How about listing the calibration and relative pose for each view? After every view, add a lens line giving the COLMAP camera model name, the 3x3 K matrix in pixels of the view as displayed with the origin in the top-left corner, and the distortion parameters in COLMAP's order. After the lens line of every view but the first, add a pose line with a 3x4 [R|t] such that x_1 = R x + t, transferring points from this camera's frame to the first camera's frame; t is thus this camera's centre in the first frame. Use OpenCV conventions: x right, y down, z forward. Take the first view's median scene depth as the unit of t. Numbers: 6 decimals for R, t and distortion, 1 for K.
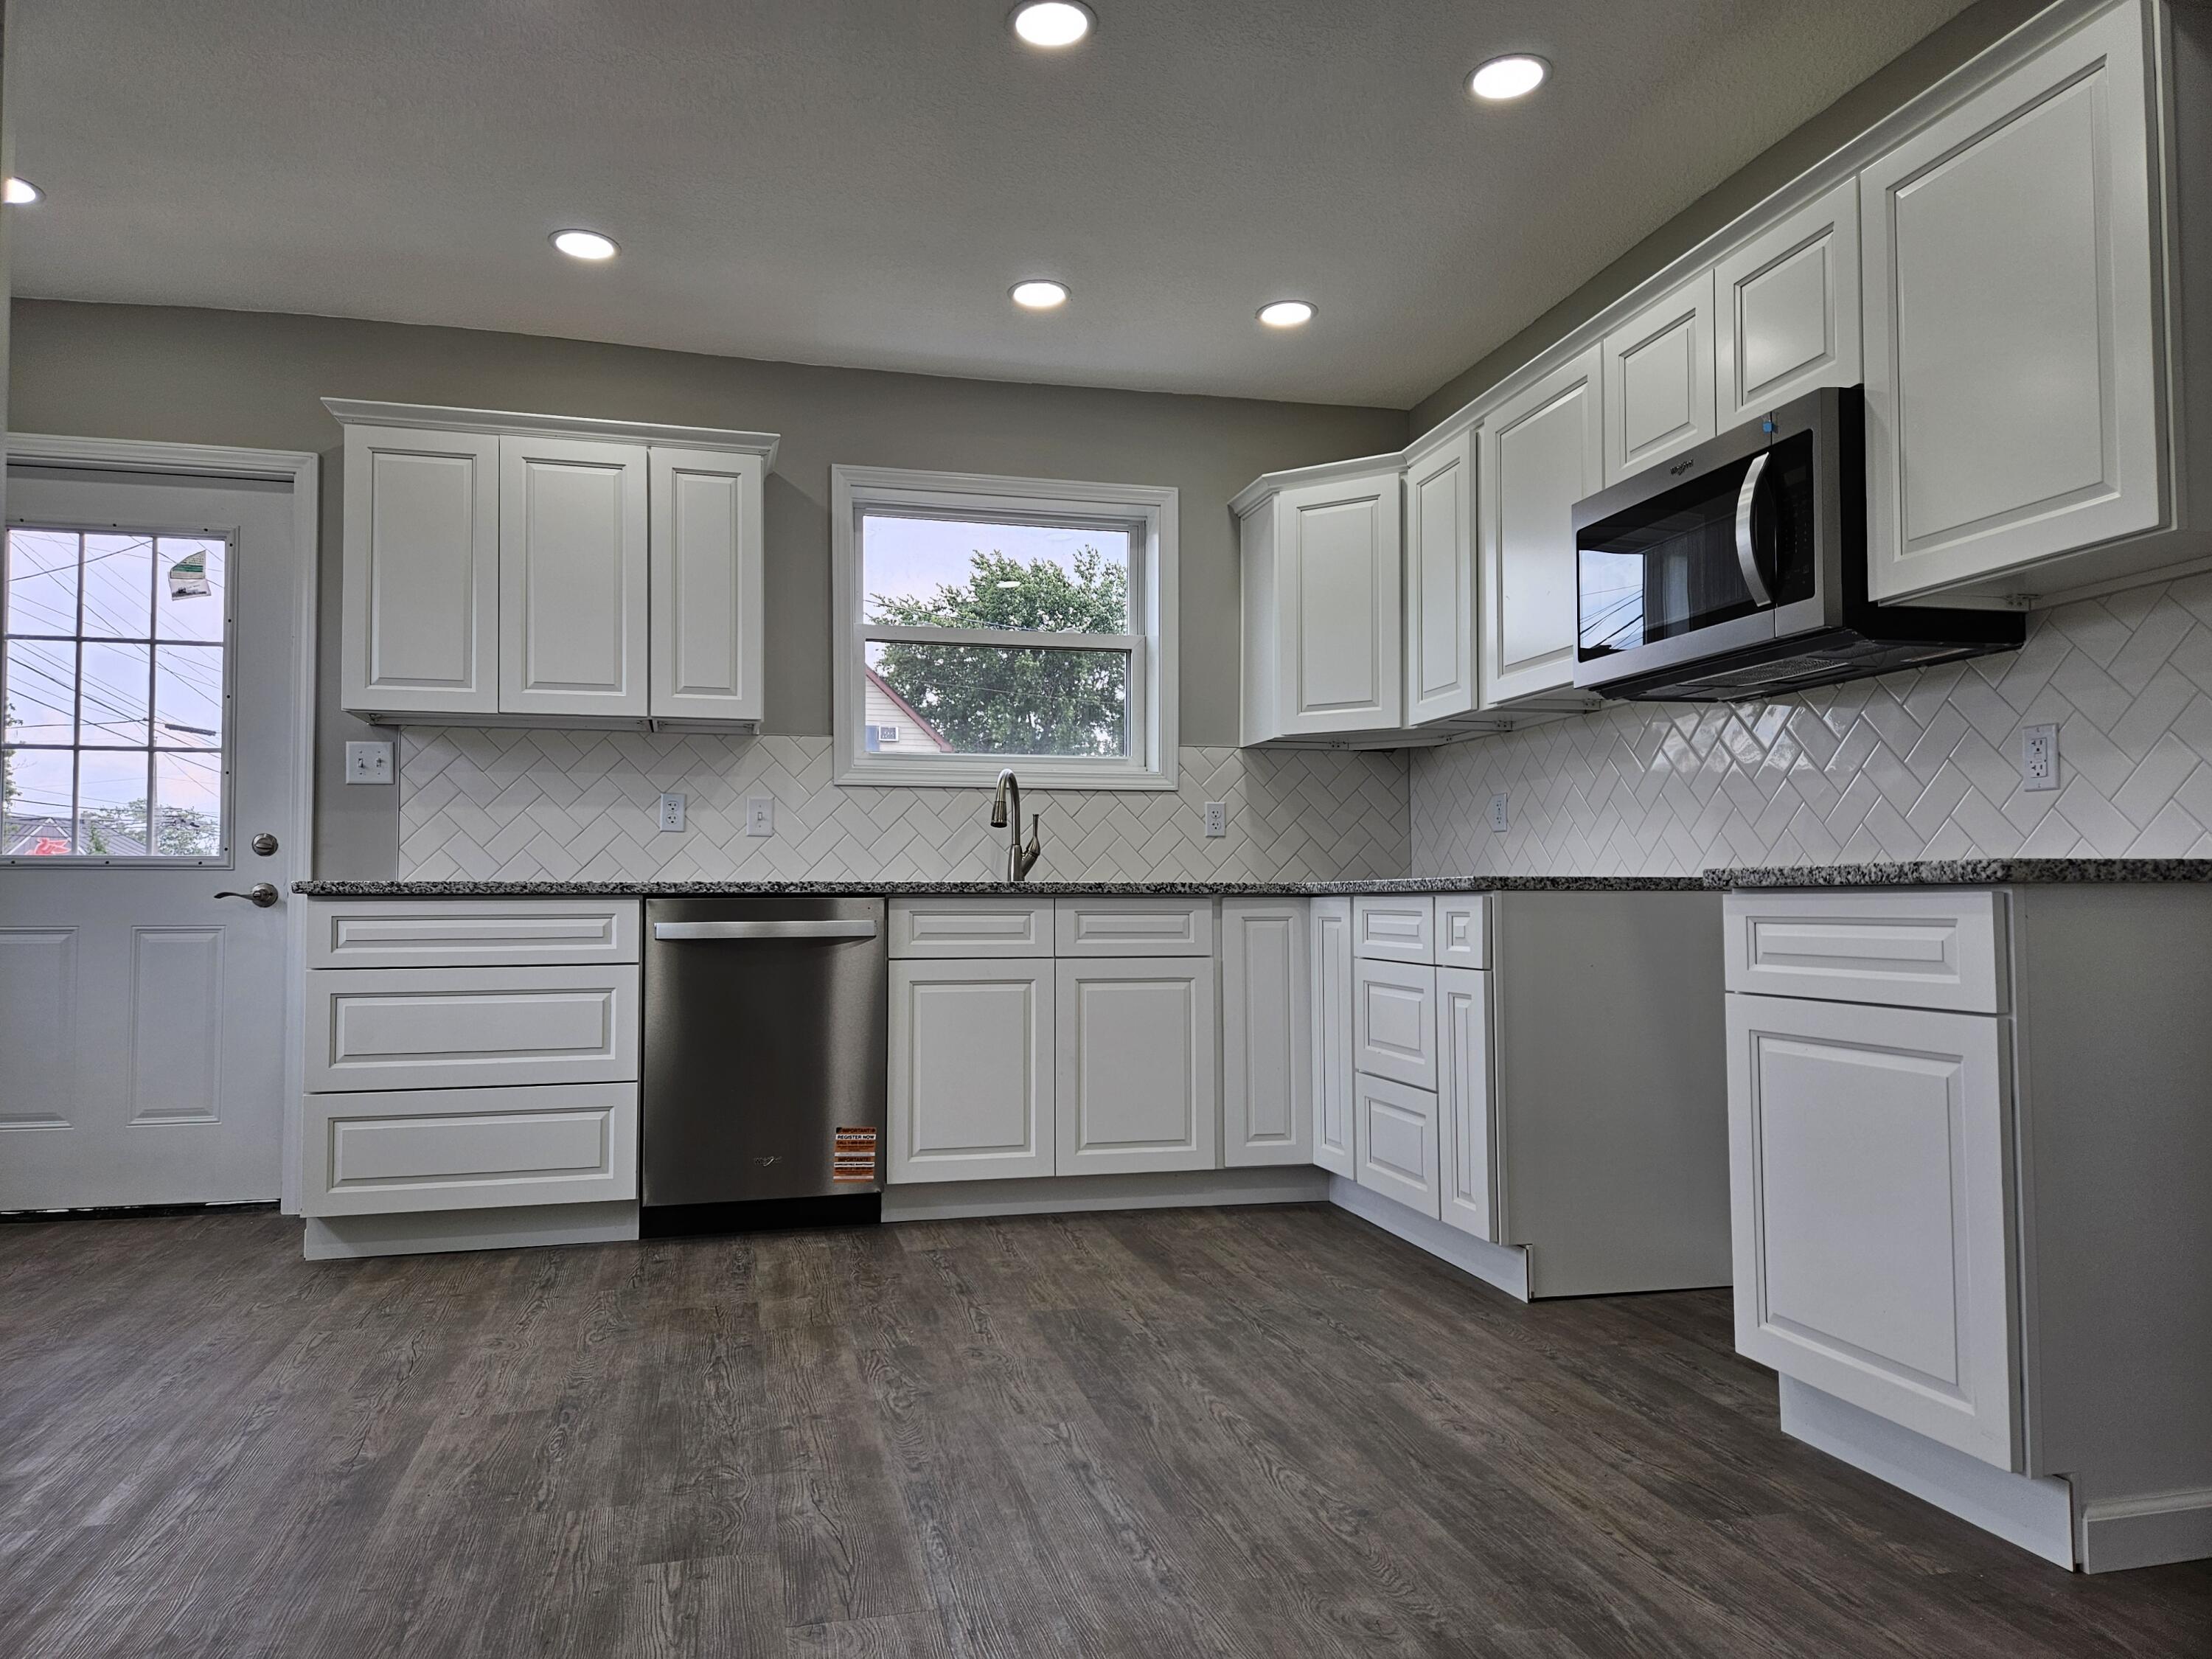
lens RADIAL K [[1505.5, 0, 1106.0], [0, 1505.5, 829.5], [0, 0, 1]] dist [0.093755, -0.085929]
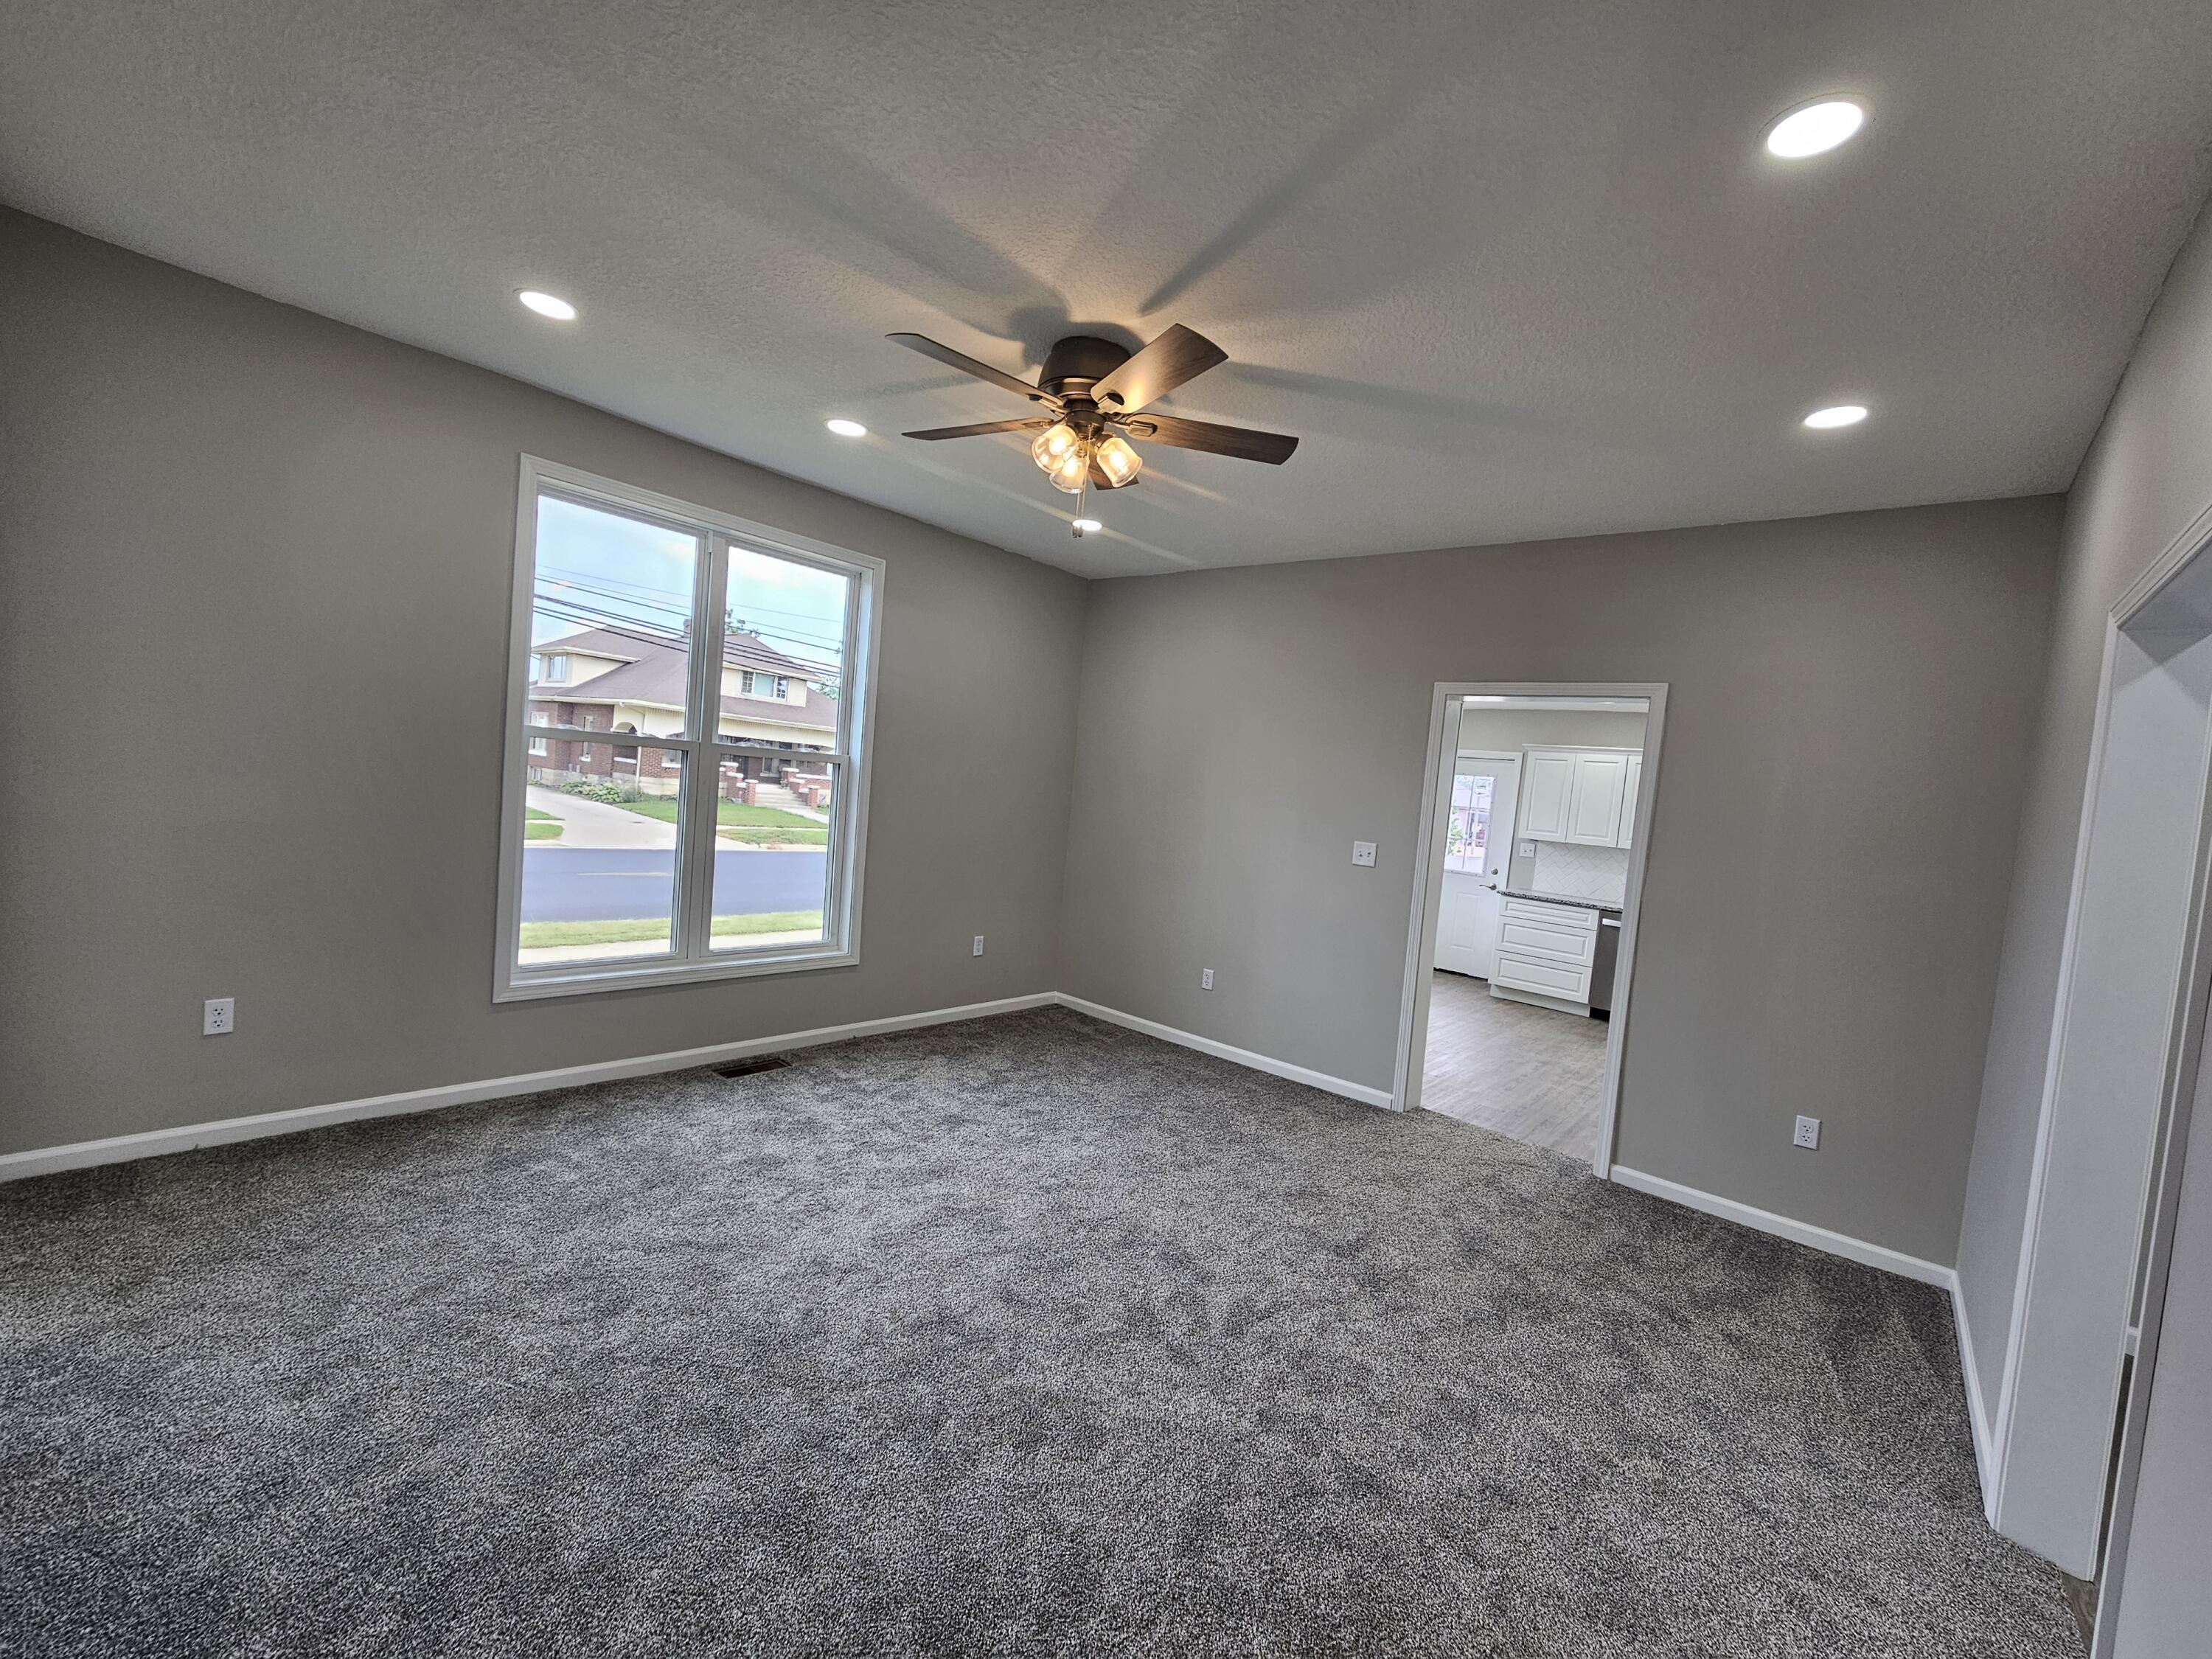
lens RADIAL K [[905.3, 0, 1097.3], [0, 905.3, 828.5], [0, 0, 1]] dist [0.000732, 0.000026]
pose [[0.569137, 0.103361, -0.815721, 0.573453], [-0.061643, 0.994639, 0.083024, -0.200765], [0.819929, 0.003031, 0.572457, -0.859150]]
